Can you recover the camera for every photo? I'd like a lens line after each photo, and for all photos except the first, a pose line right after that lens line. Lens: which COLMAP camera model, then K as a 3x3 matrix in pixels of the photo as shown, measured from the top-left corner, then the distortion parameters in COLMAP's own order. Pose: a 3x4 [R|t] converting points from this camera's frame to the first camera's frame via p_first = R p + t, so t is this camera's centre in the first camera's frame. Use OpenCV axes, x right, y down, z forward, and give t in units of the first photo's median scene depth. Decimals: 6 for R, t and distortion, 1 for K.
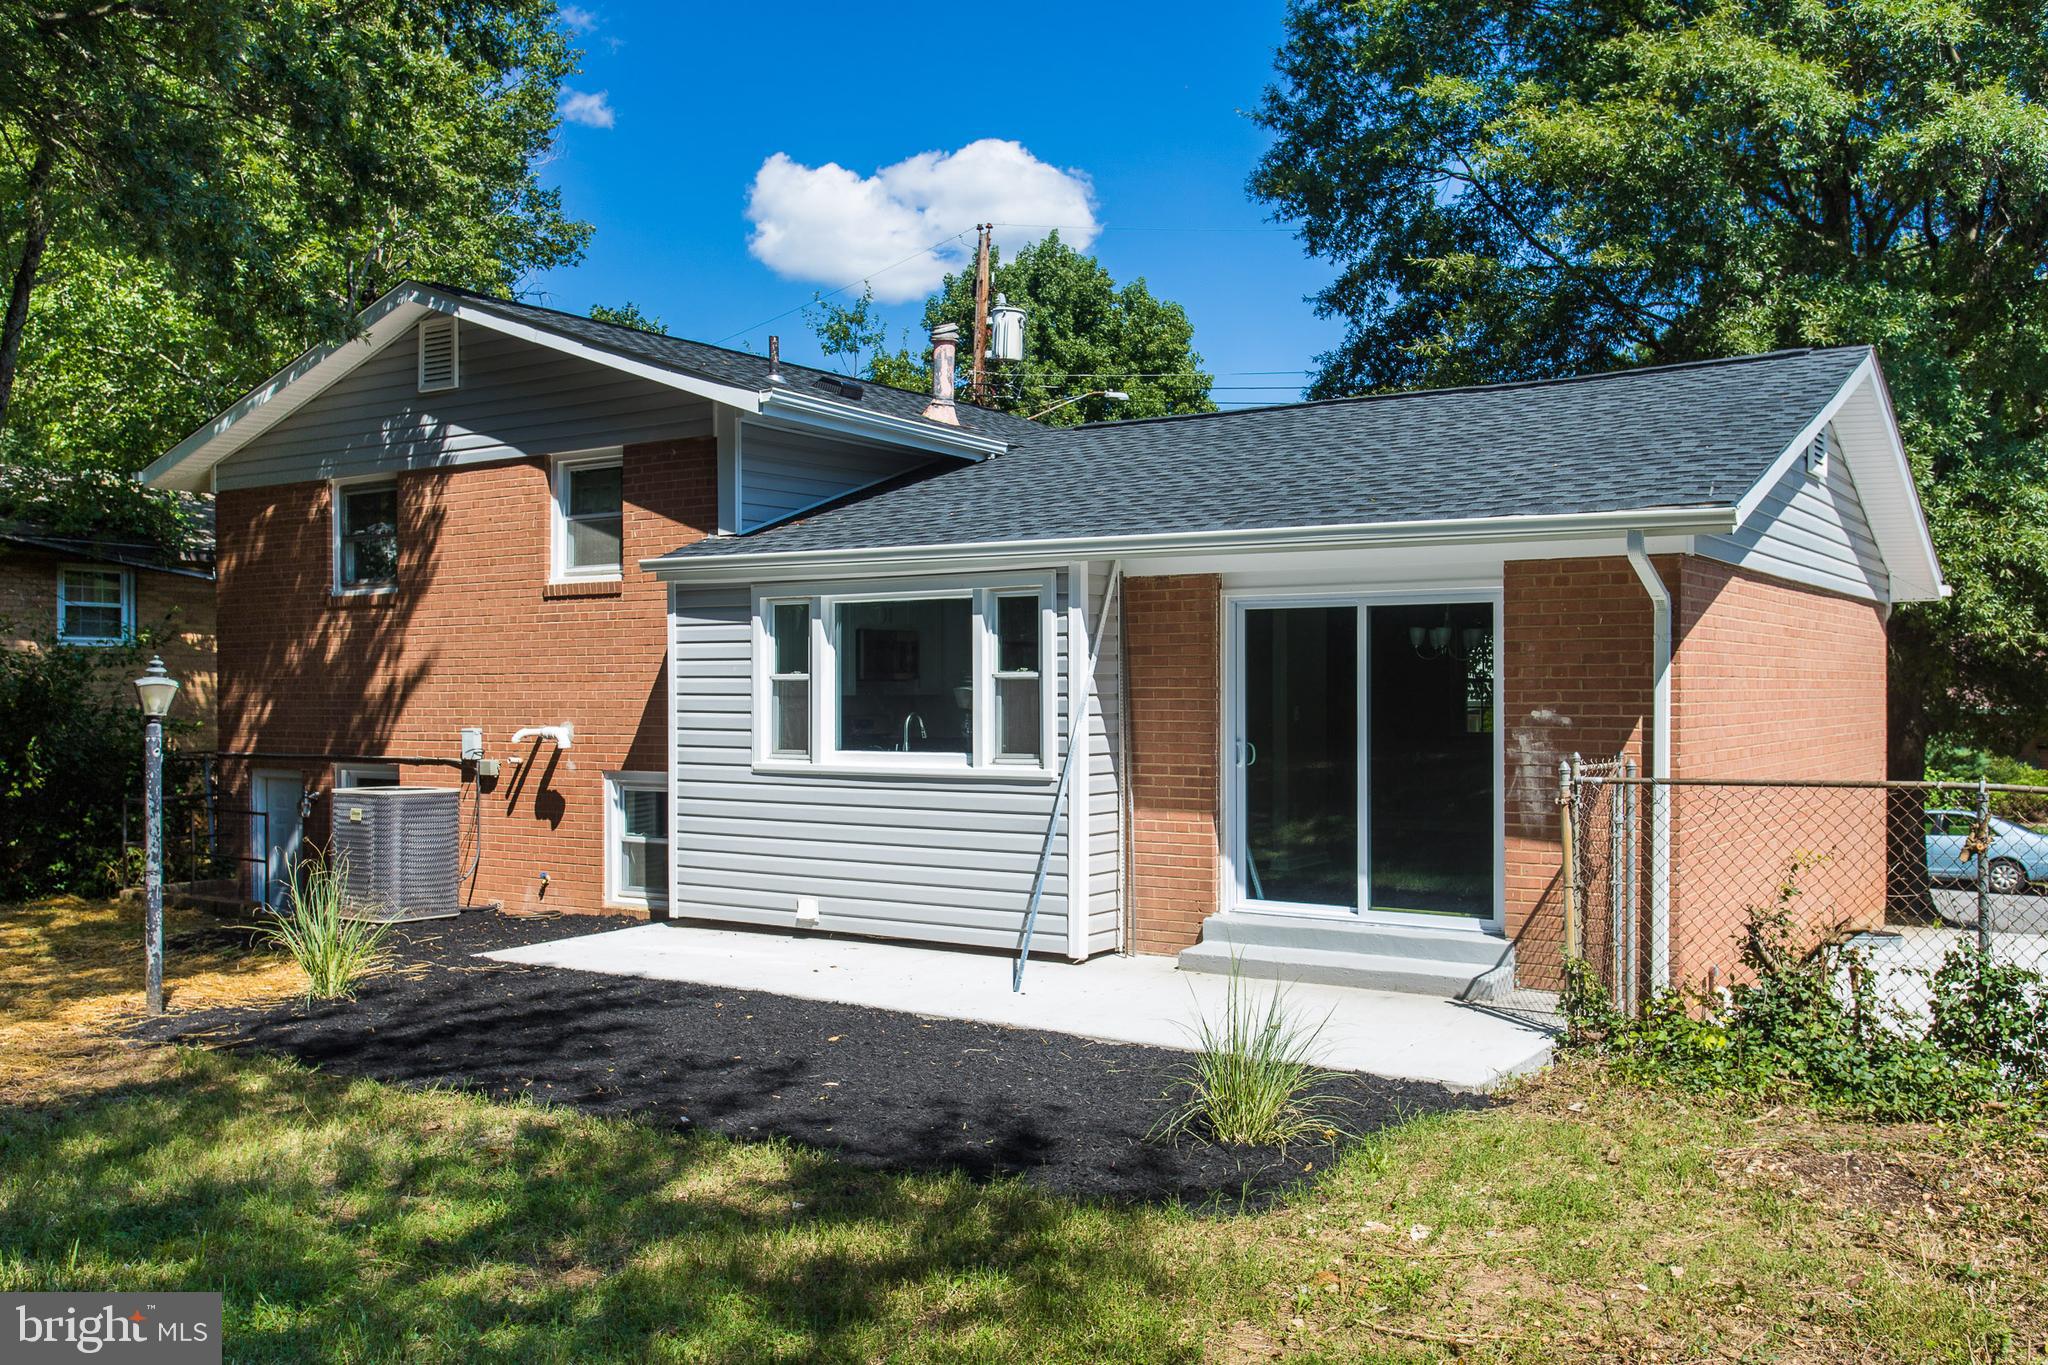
lens RADIAL K [[1794.9, 0, 1024.0], [0, 1794.9, 682.5], [0, 0, 1]] dist [0.008297, 0.005362]
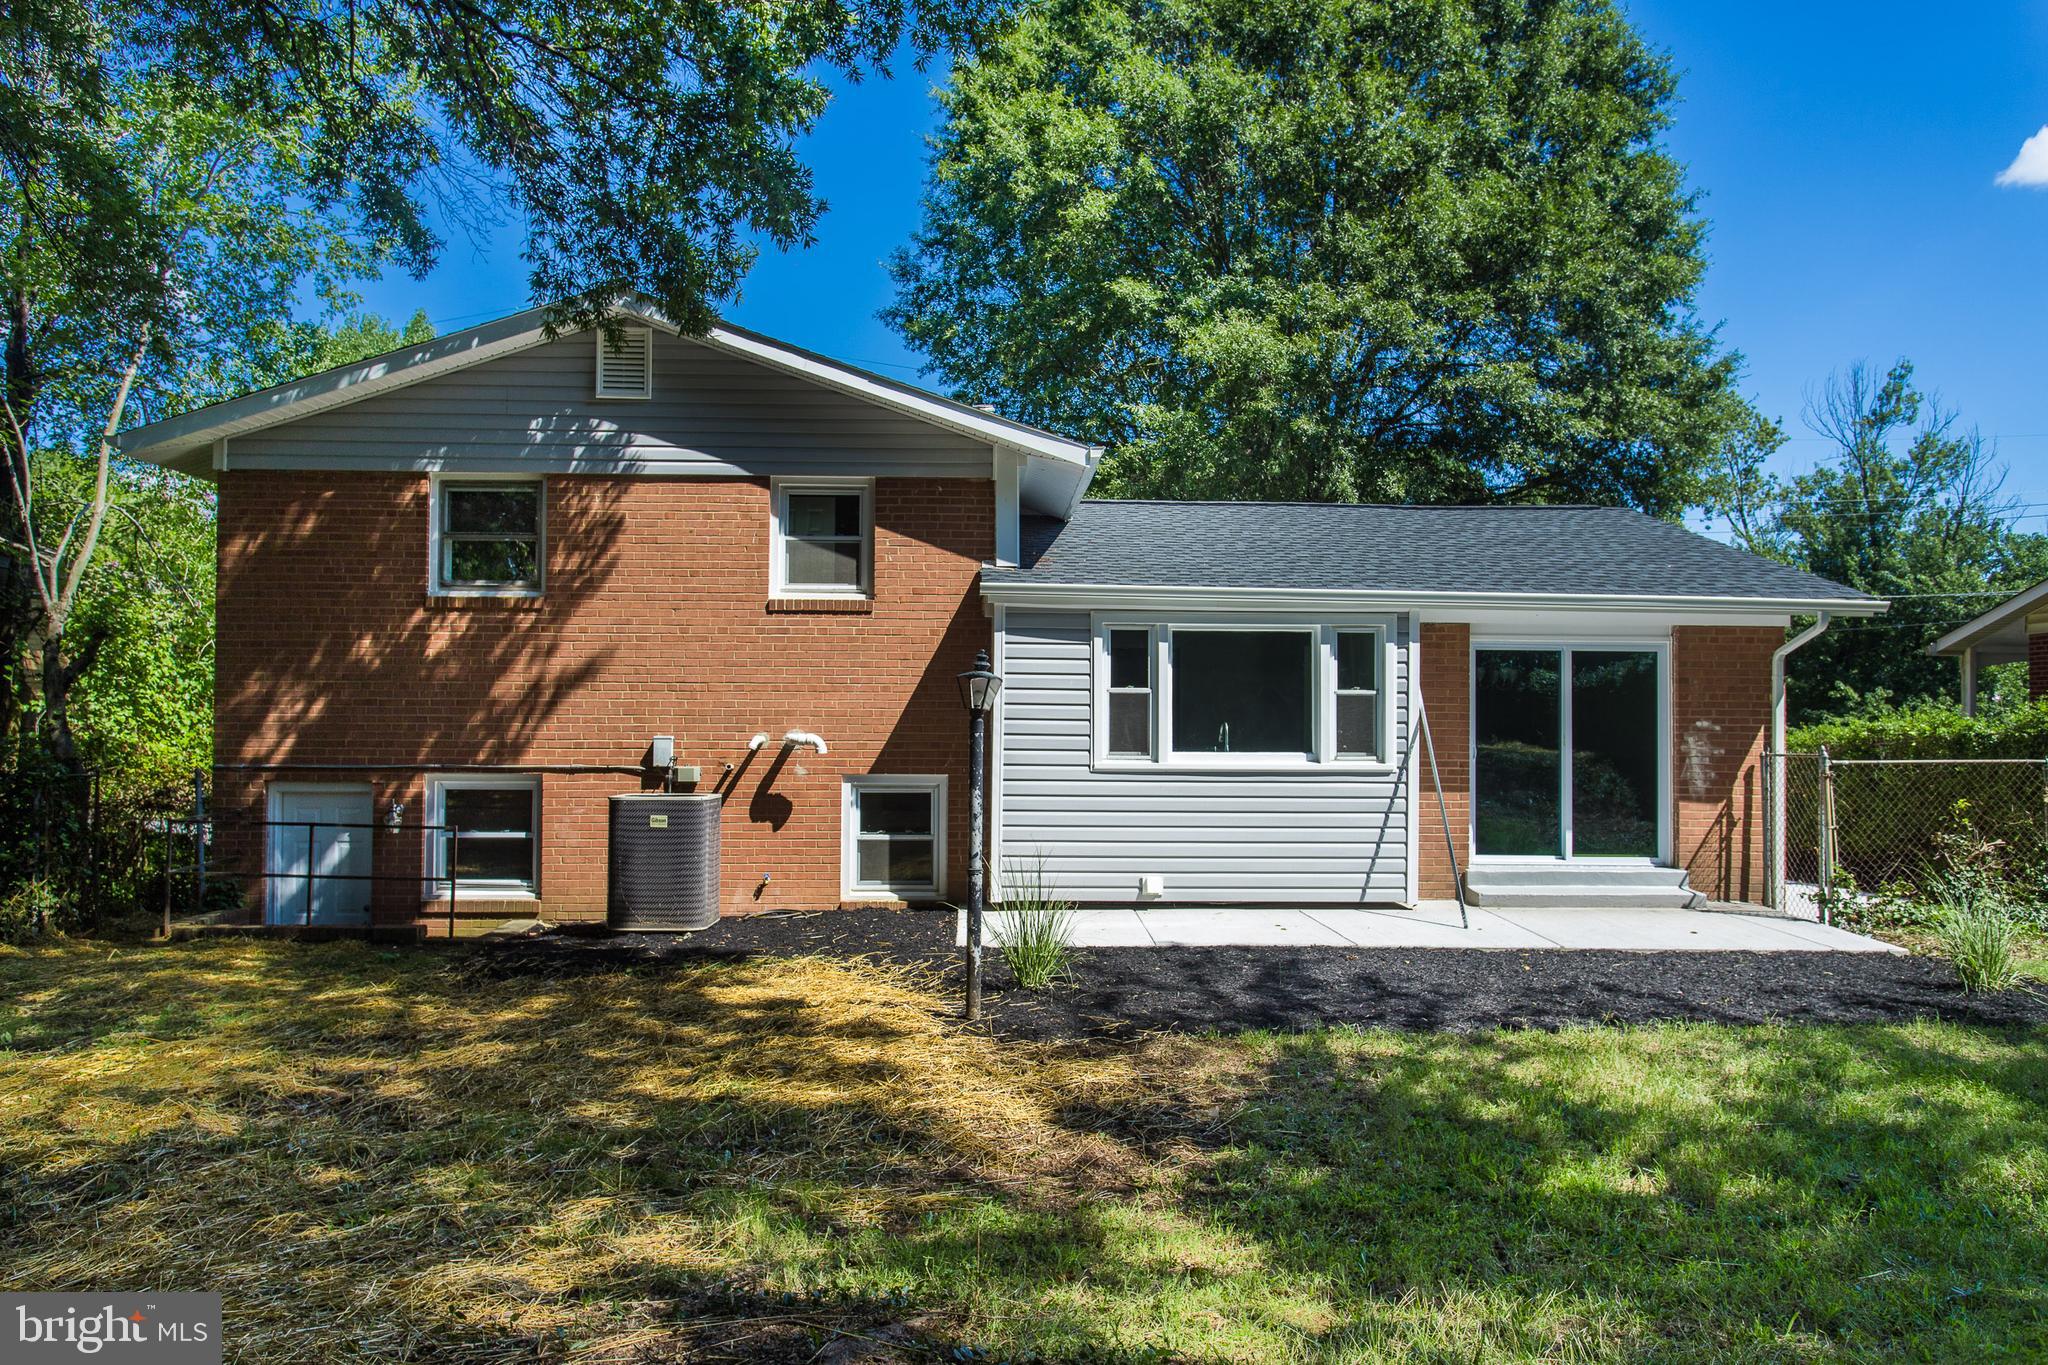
lens RADIAL K [[1364.6, 0, 1024.0], [0, 1364.6, 682.5], [0, 0, 1]] dist [-0.000848, 0.000639]
pose [[0.802563, 0.027020, 0.595955, -0.718175], [-0.011826, 0.999498, -0.029391, 0.018799], [-0.596450, 0.016540, 0.802480, 0.313923]]
